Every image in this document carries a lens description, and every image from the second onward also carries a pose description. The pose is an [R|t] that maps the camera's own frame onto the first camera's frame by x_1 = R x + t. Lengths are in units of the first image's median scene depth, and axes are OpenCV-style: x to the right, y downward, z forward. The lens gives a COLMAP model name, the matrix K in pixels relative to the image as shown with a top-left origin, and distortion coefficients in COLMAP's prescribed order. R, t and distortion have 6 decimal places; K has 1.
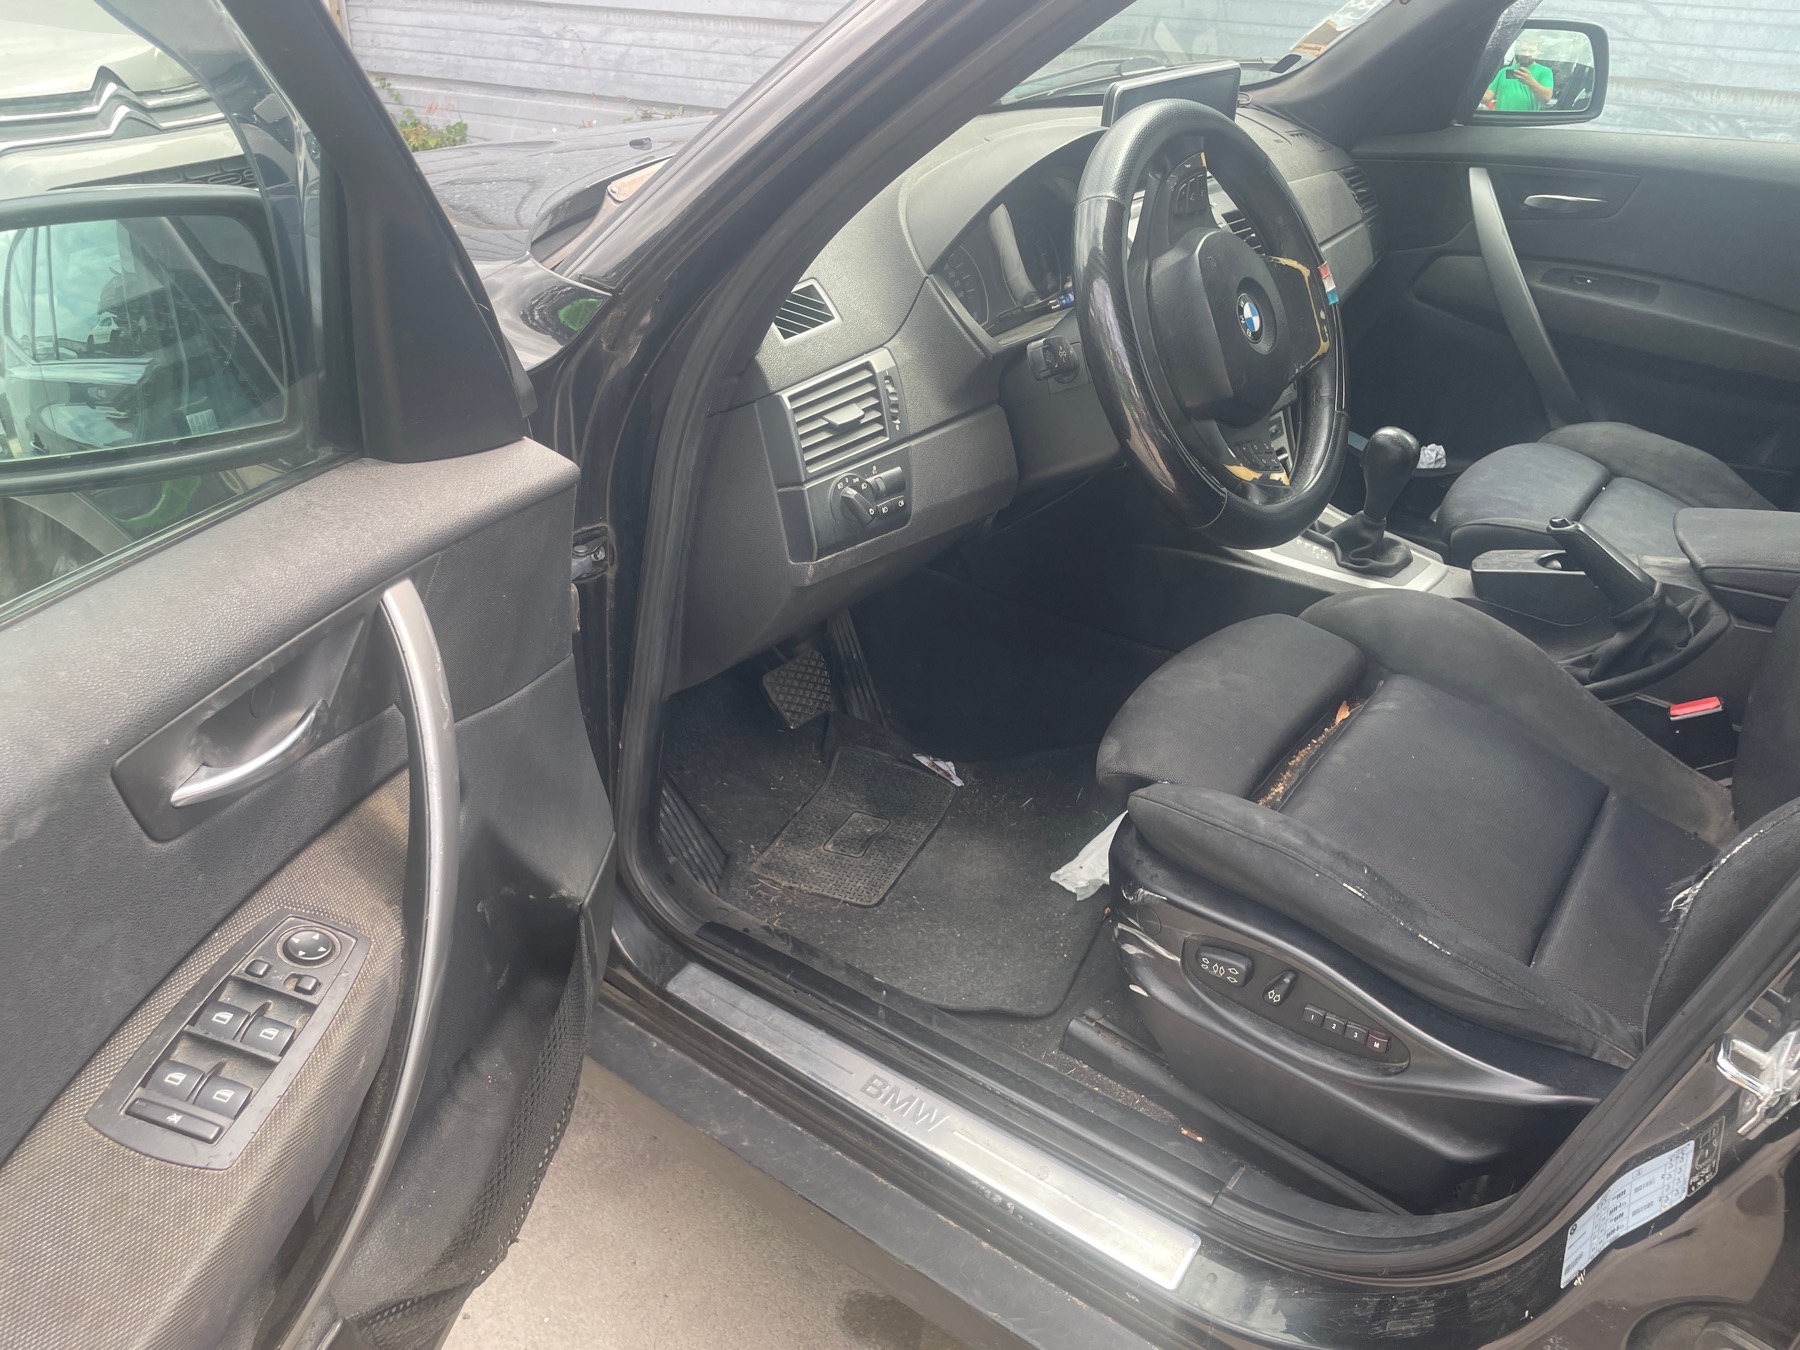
lens RADIAL K [[1378.4, 0, 872.5], [0, 1378.4, 669.3], [0, 0, 1]] dist [0.081399, -0.113236]
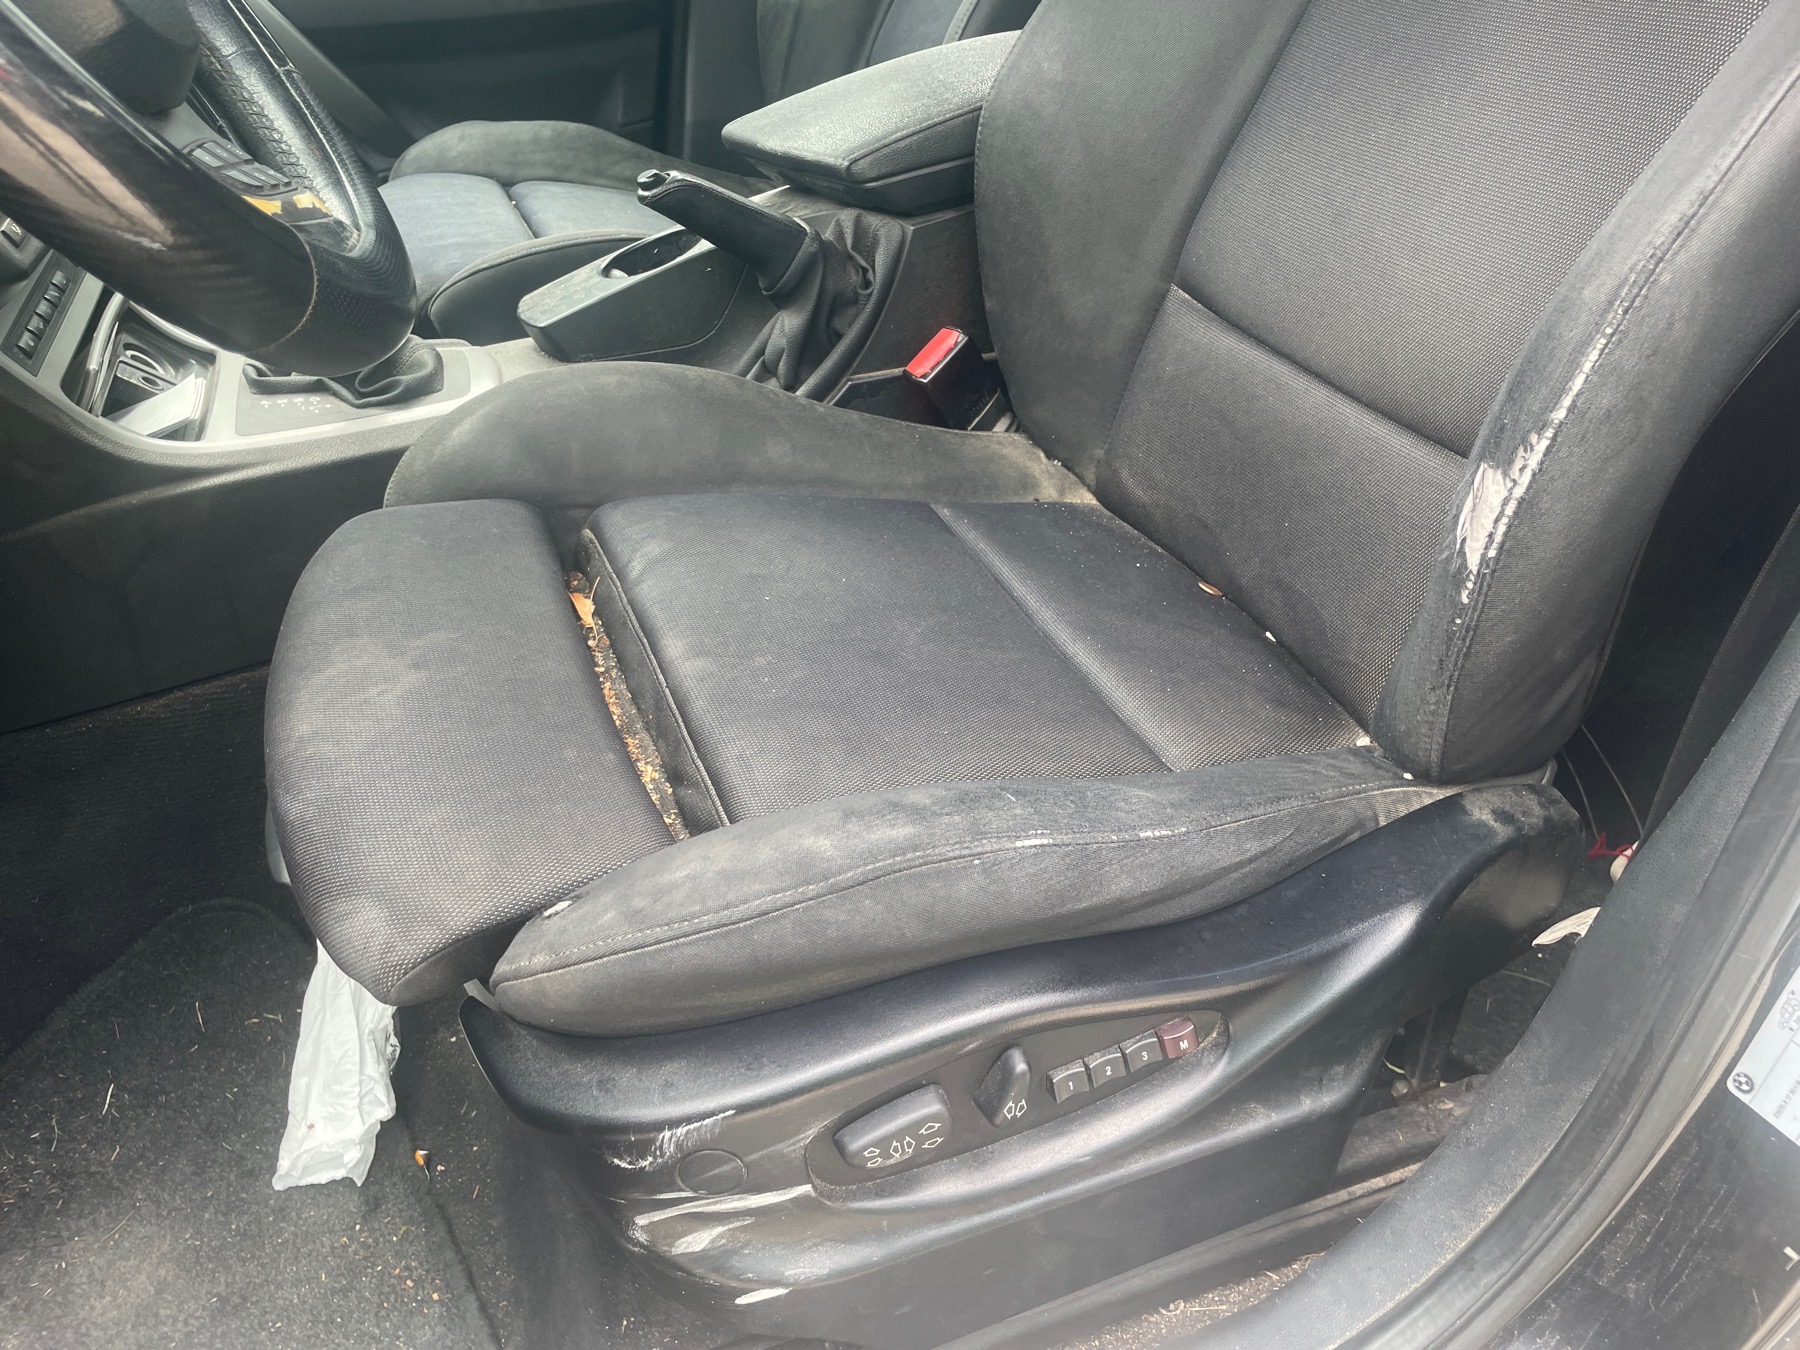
lens RADIAL K [[1378.4, 0, 900.7], [0, 1378.4, 691.4], [0, 0, 1]] dist [0.081399, -0.113236]
pose [[0.534161, -0.537199, 0.652755, 0.015284], [0.479190, 0.828518, 0.289716, -0.036528], [-0.696454, 0.158038, 0.699982, 0.451301]]
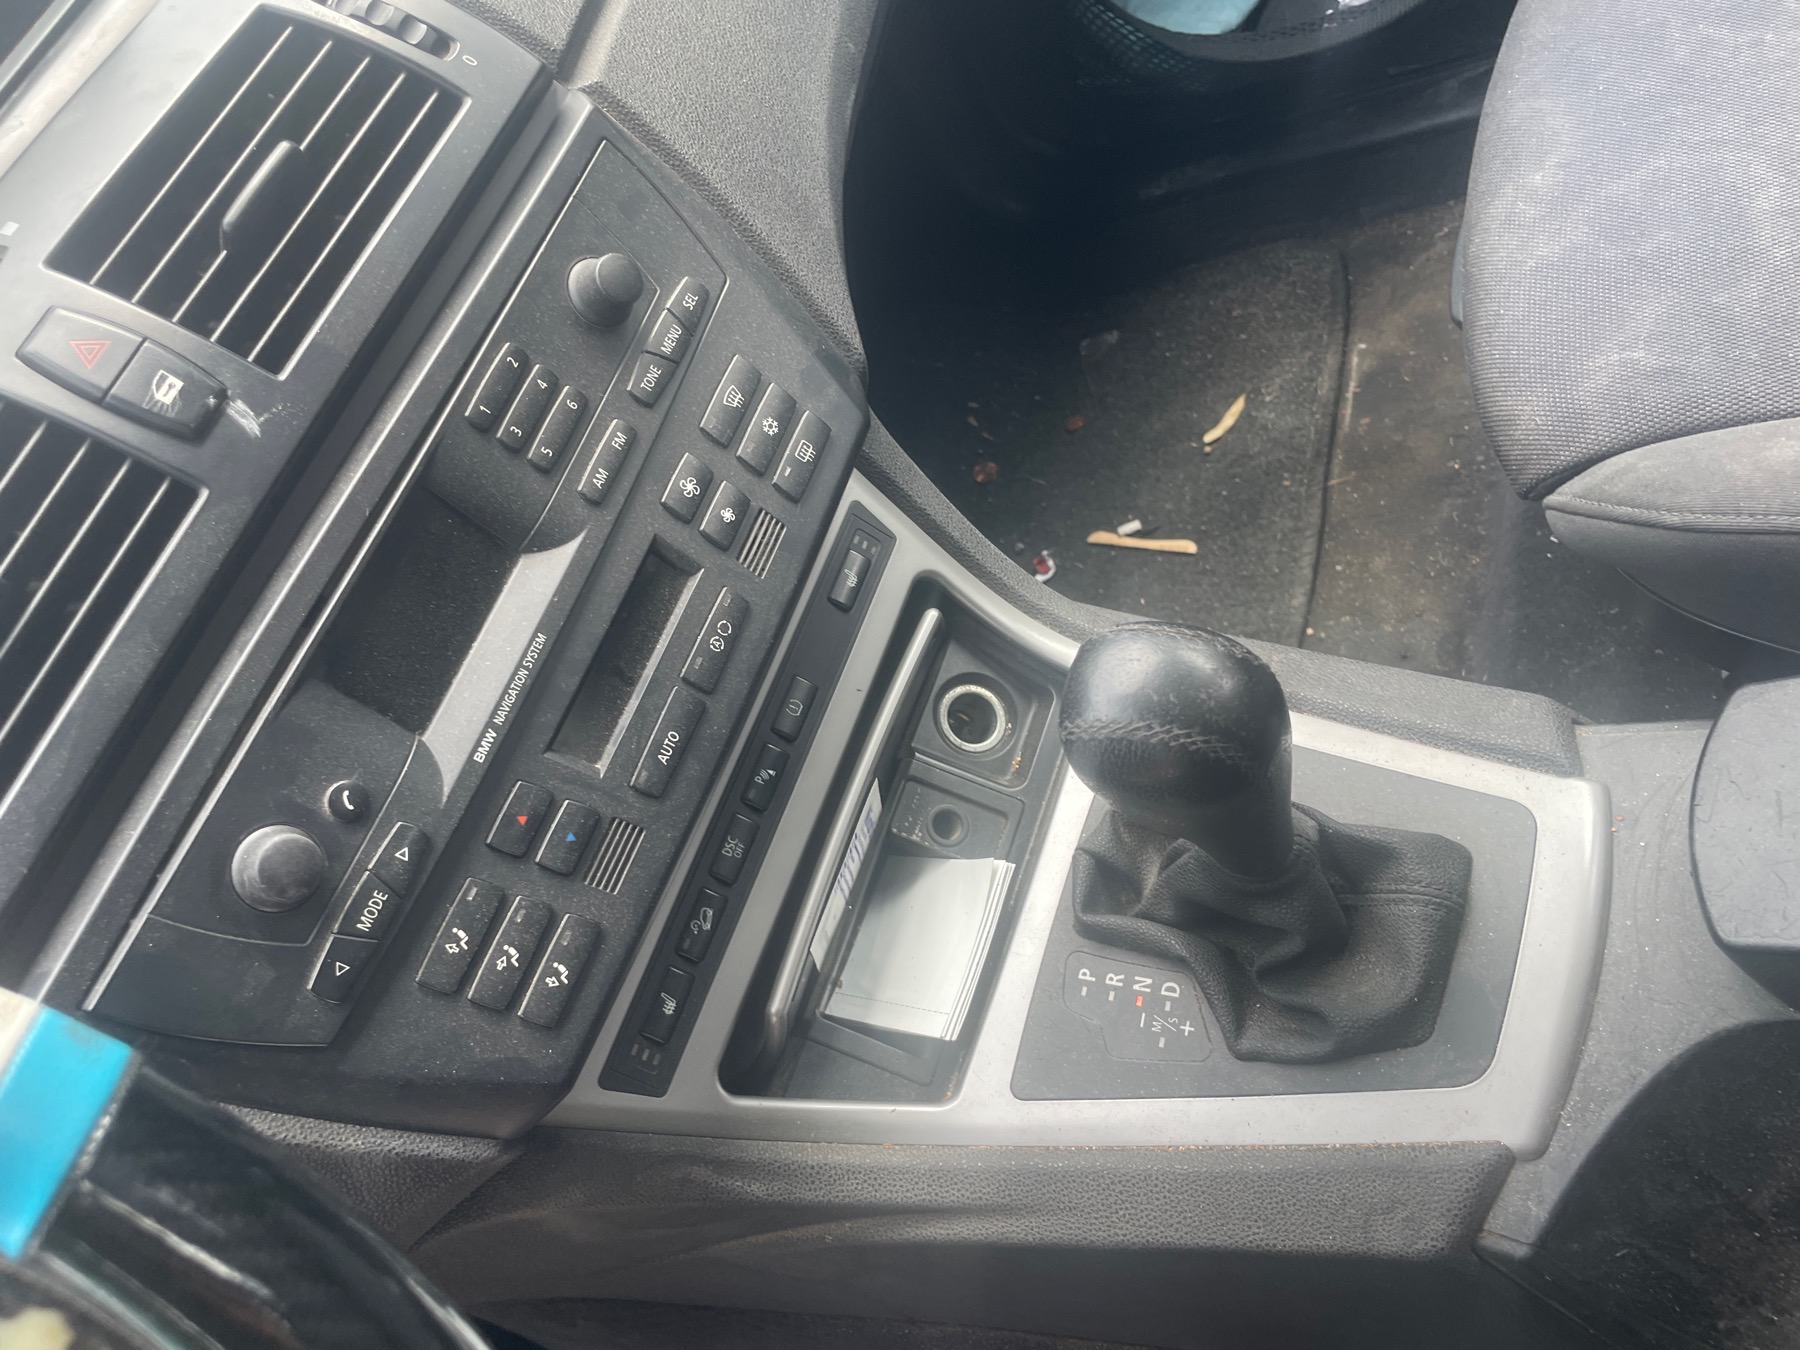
lens RADIAL K [[1378.4, 0, 876.3], [0, 1378.4, 649.3], [0, 0, 1]] dist [0.081399, -0.113236]
pose [[0.807374, -0.532846, -0.253420, 0.387365], [0.585075, 0.778577, 0.226946, -0.241407], [0.076380, -0.331501, 0.940358, 0.751738]]
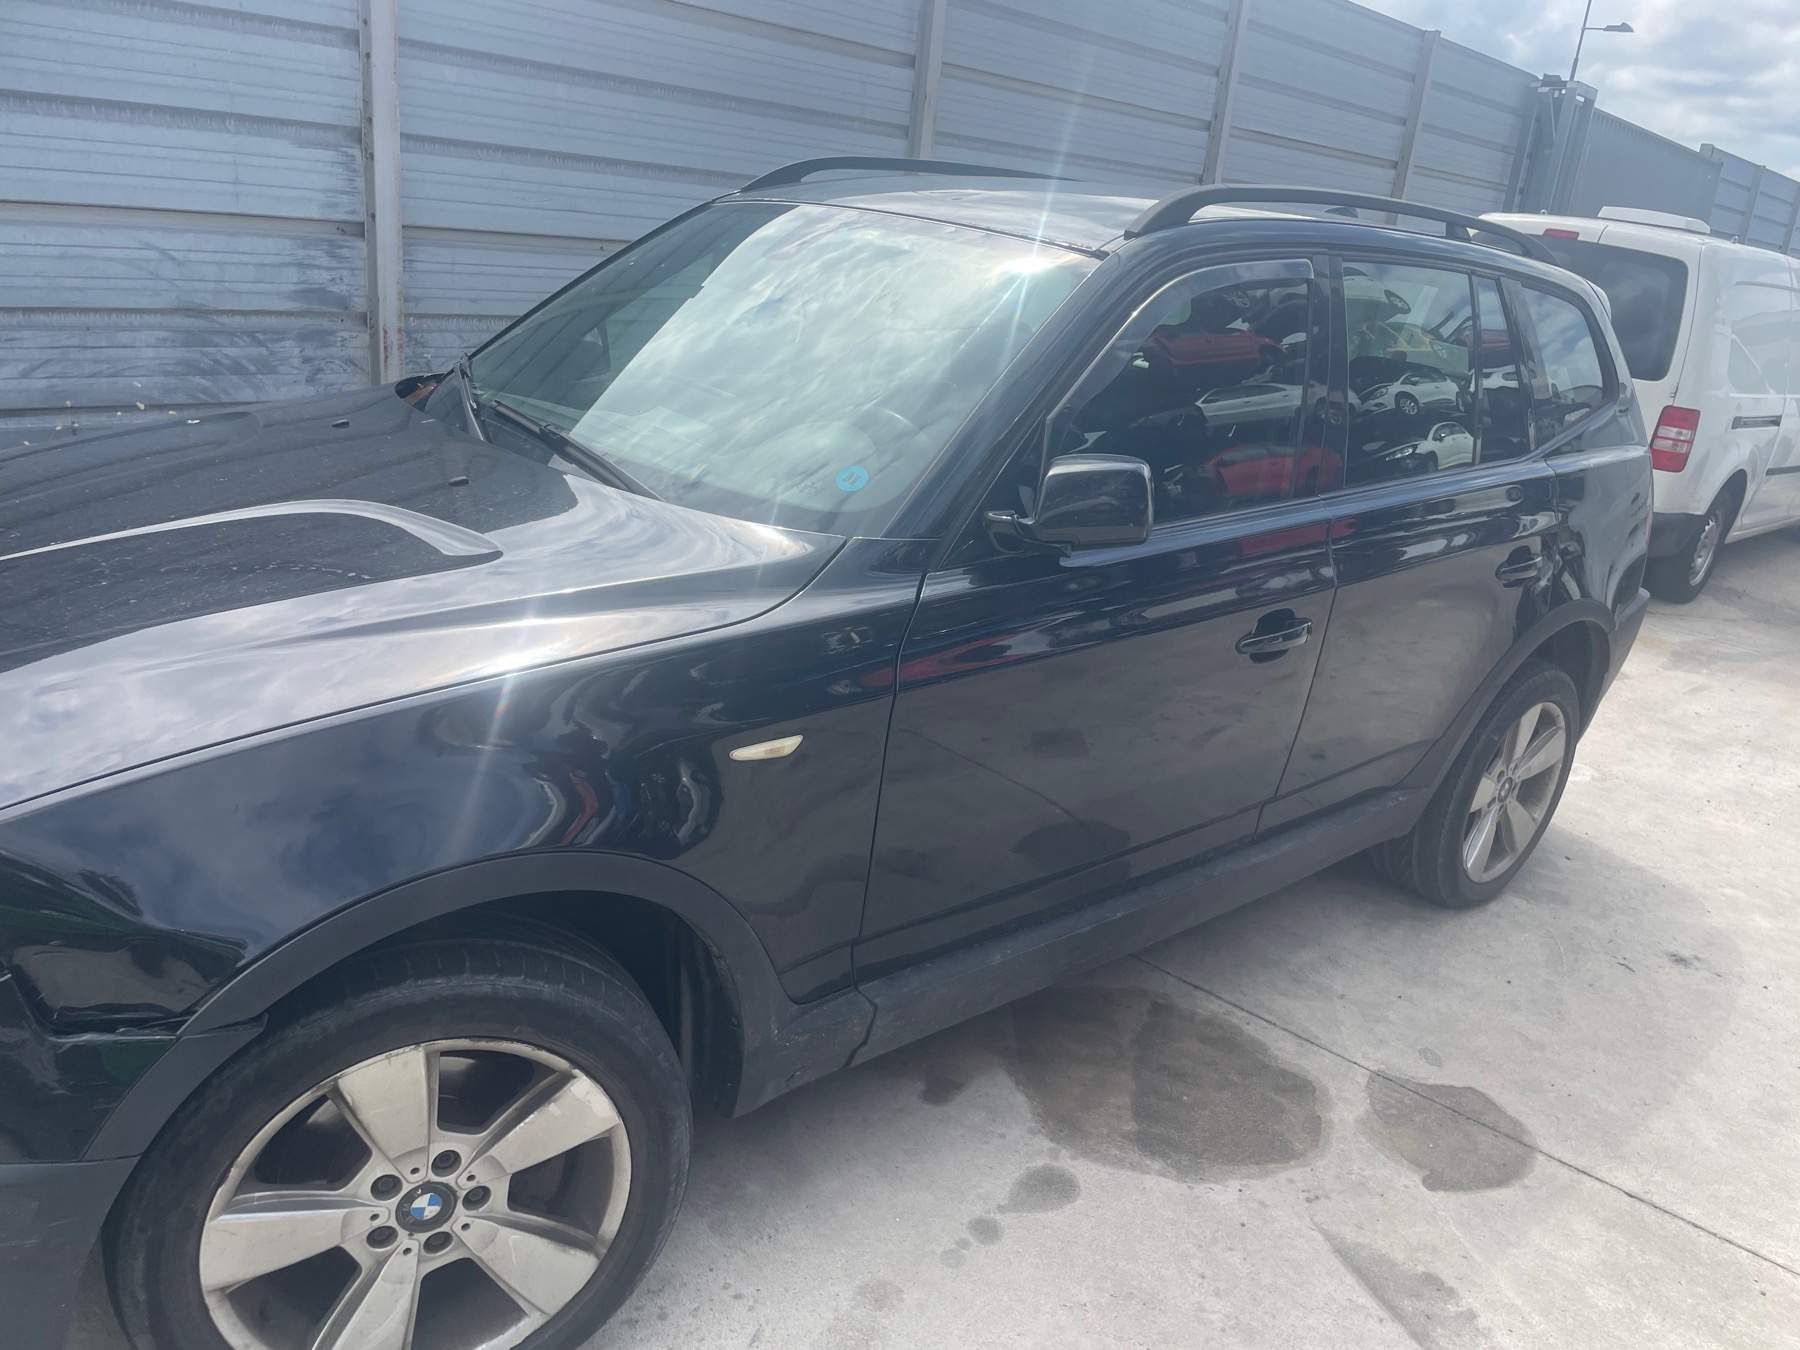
lens RADIAL K [[1378.4, 0, 915.6], [0, 1378.4, 689.3], [0, 0, 1]] dist [0.081399, -0.113236]
pose [[0.219153, -0.324350, 0.920201, -1.378511], [0.381907, 0.896393, 0.225004, -0.386088], [-0.897841, 0.302121, 0.320319, 0.317867]]
